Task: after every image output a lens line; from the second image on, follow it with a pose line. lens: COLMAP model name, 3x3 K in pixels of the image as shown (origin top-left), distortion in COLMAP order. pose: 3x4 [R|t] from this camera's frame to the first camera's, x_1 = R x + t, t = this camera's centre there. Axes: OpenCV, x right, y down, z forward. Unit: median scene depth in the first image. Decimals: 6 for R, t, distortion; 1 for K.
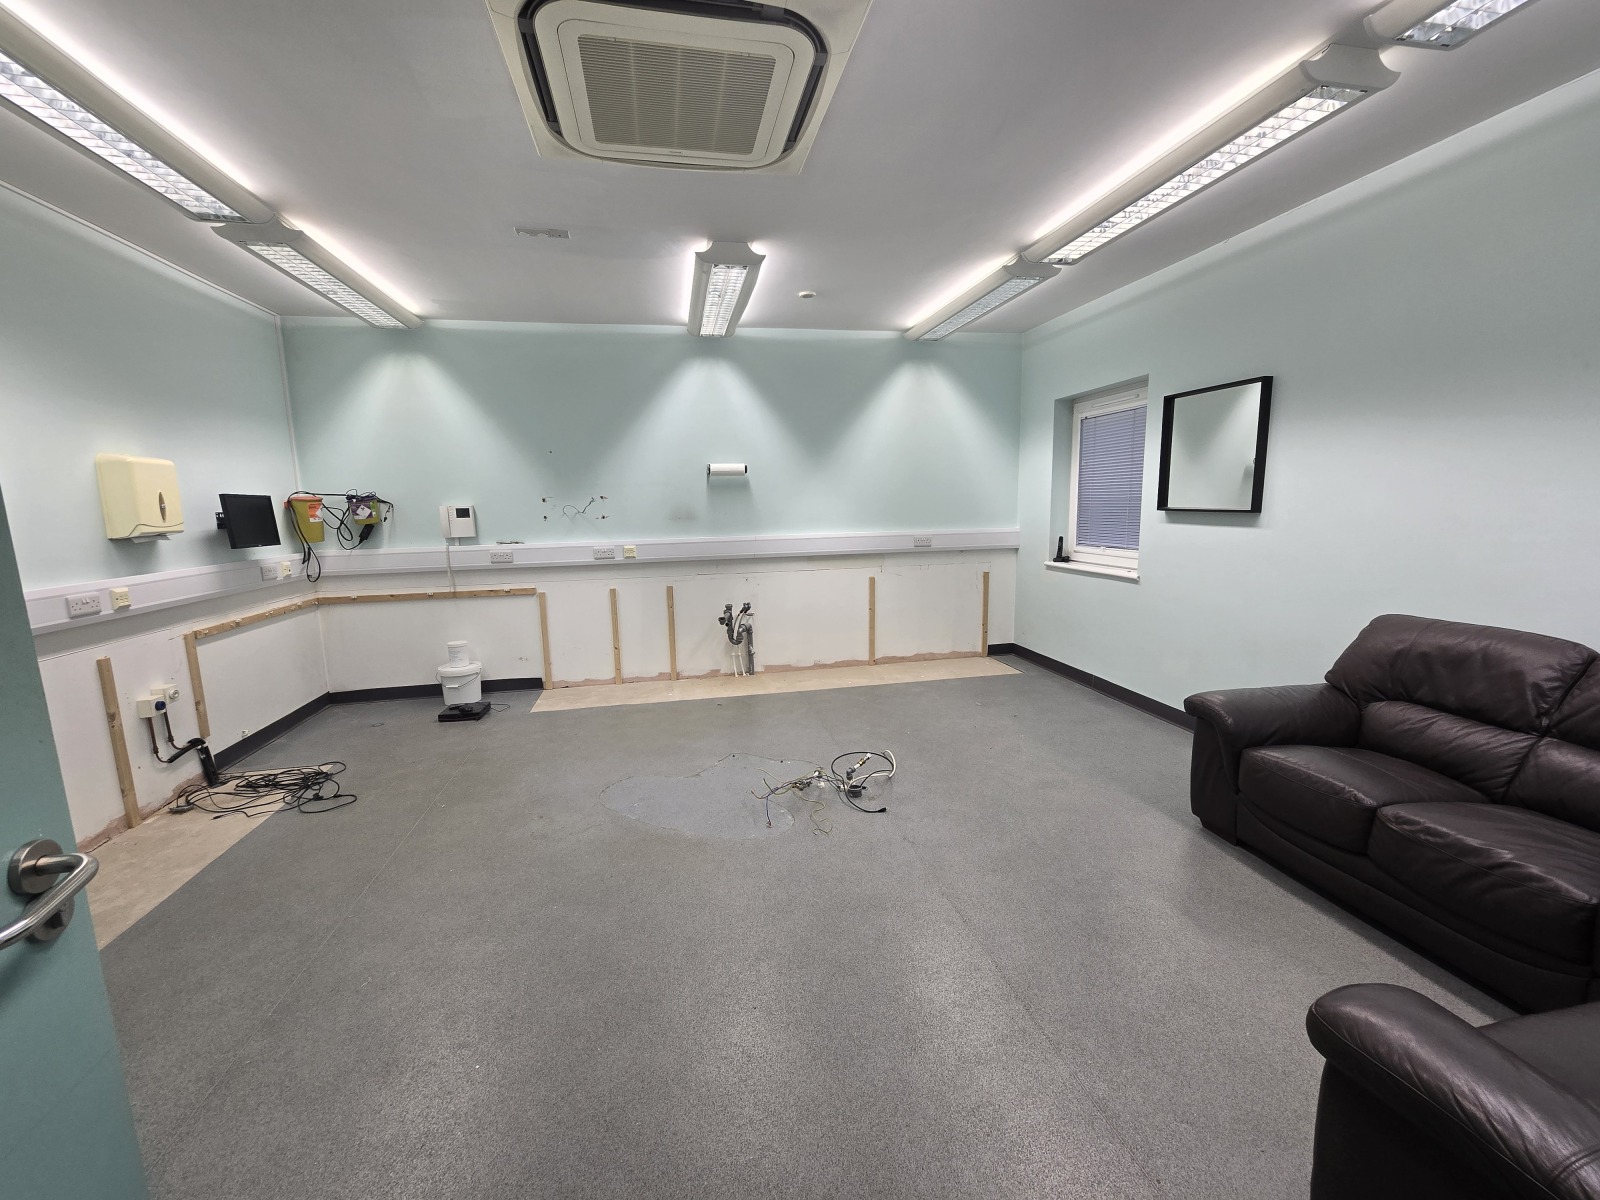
lens RADIAL K [[655.4, 0, 799.0], [0, 655.4, 600.0], [0, 0, 1]] dist [-0.010490, 0.003292]
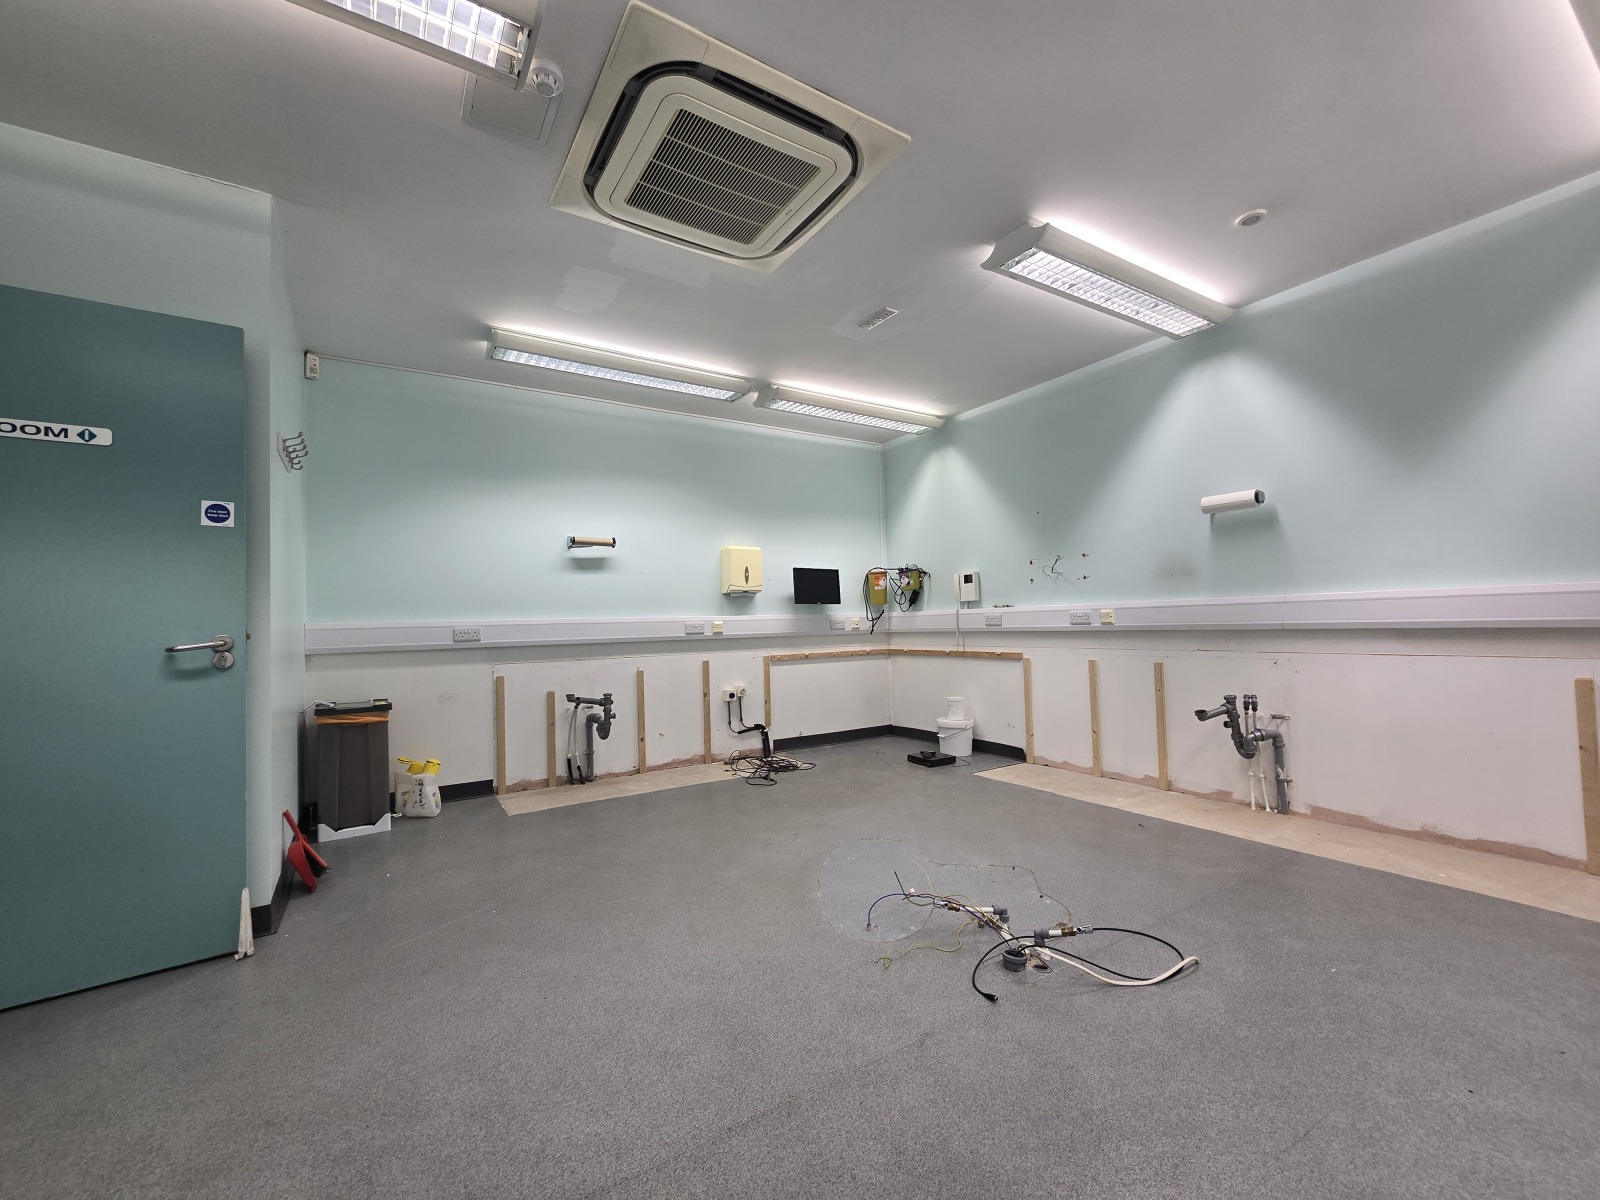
lens RADIAL K [[655.1, 0, 796.8], [0, 655.1, 599.1], [0, 0, 1]] dist [-0.008292, 0.002336]
pose [[0.353859, -0.022189, -0.935036, 0.402016], [-0.123556, 0.989848, -0.070249, 0.012117], [0.927102, 0.140388, 0.347525, 0.357414]]
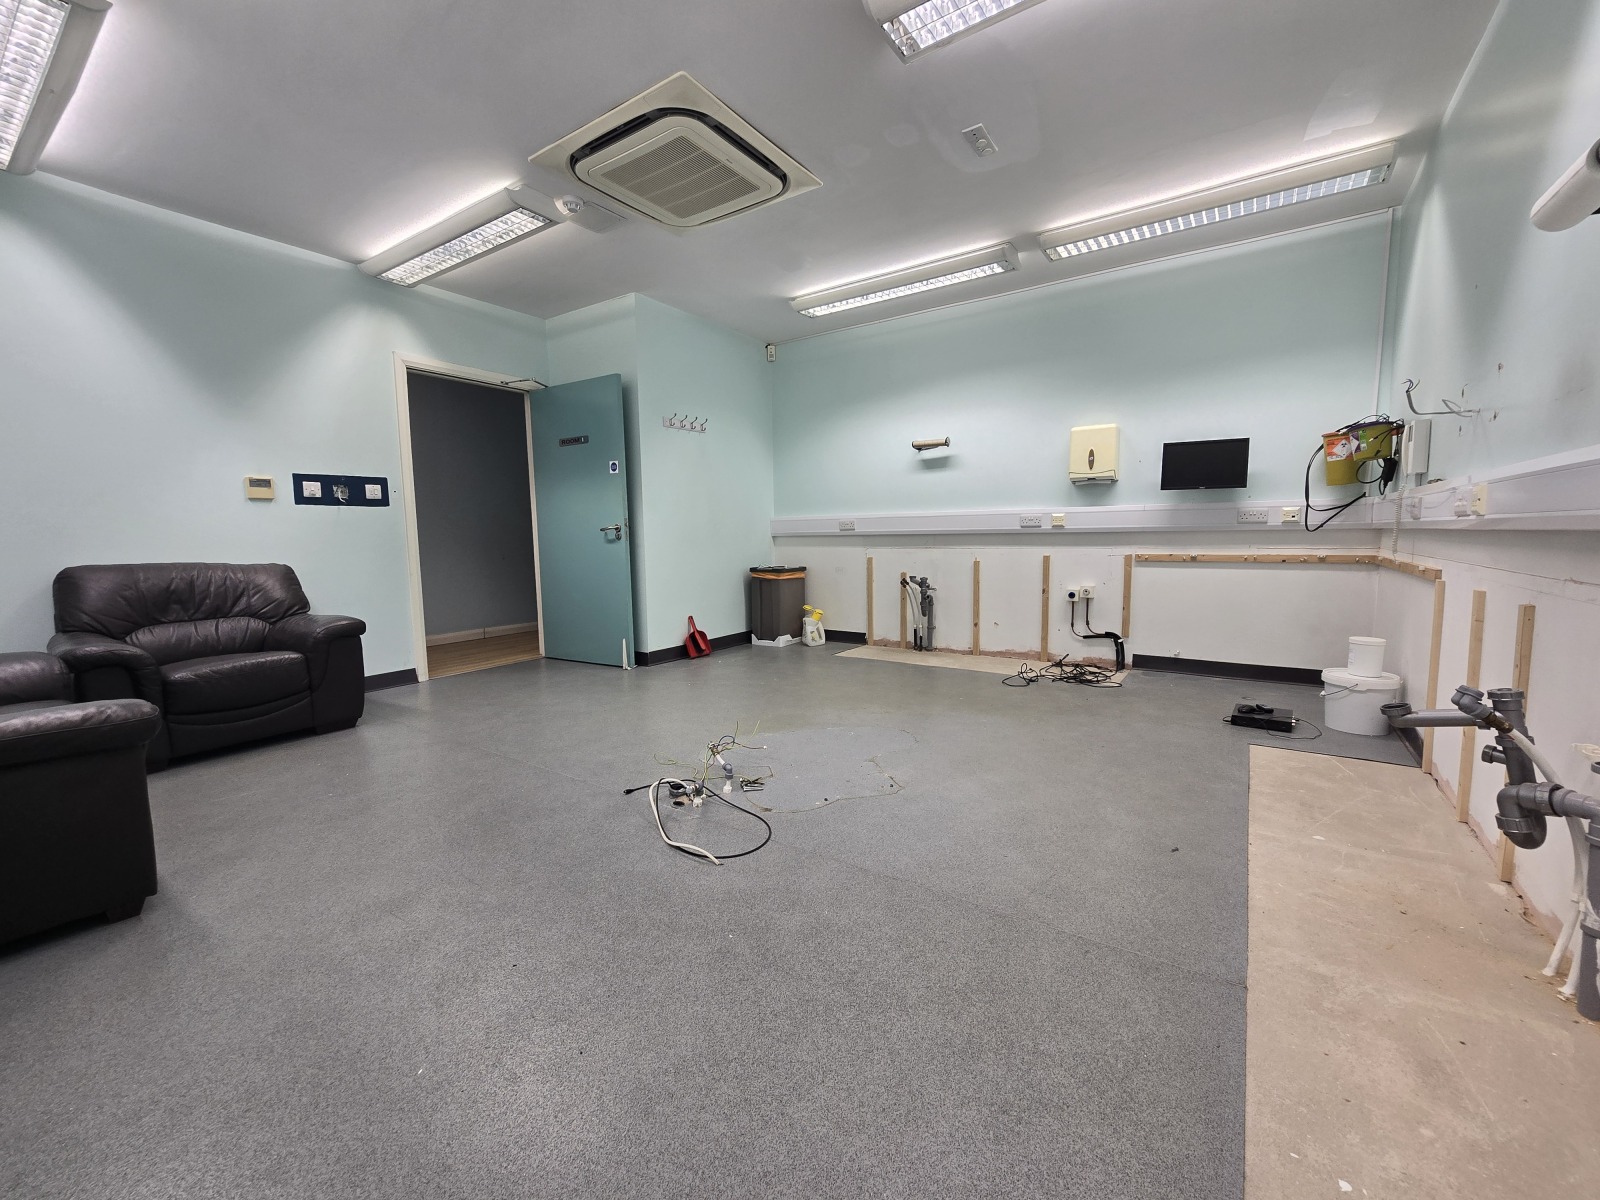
lens RADIAL K [[655.1, 0, 796.8], [0, 655.1, 599.1], [0, 0, 1]] dist [-0.008292, 0.002336]
pose [[-0.723315, 0.102262, -0.682904, 0.326632], [-0.073000, 0.972107, 0.222889, -0.076495], [0.686649, 0.211071, -0.695674, 1.054492]]
